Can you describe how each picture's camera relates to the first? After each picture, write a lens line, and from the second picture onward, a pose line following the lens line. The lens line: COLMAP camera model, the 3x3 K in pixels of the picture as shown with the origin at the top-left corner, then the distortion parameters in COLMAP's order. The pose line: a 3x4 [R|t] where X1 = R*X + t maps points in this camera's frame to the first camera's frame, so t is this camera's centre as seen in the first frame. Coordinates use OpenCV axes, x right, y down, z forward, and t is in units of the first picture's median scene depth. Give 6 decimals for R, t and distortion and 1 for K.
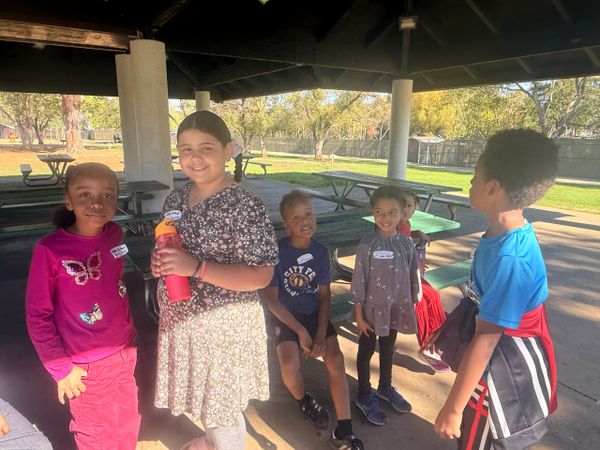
lens RADIAL K [[417.1, 0, 300.0], [0, 417.1, 225.0], [0, 0, 1]] dist [-0.002358, 0.001803]
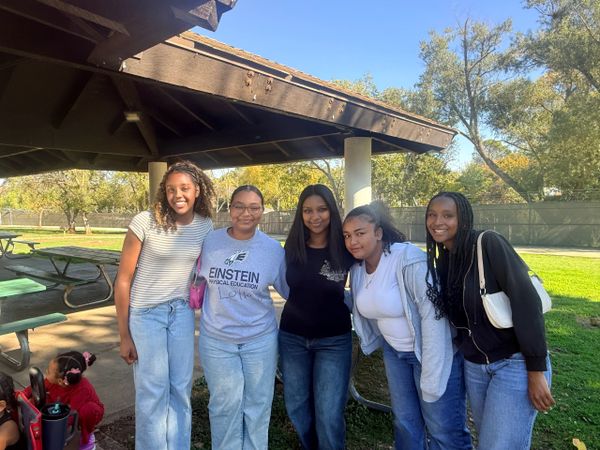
lens RADIAL K [[417.1, 0, 300.0], [0, 417.1, 225.0], [0, 0, 1]] dist [-0.002358, 0.001803]
pose [[0.949880, -0.035162, 0.310631, 0.103779], [0.087025, 0.984119, -0.154716, 0.008848], [-0.300257, 0.173994, 0.937855, -0.053076]]
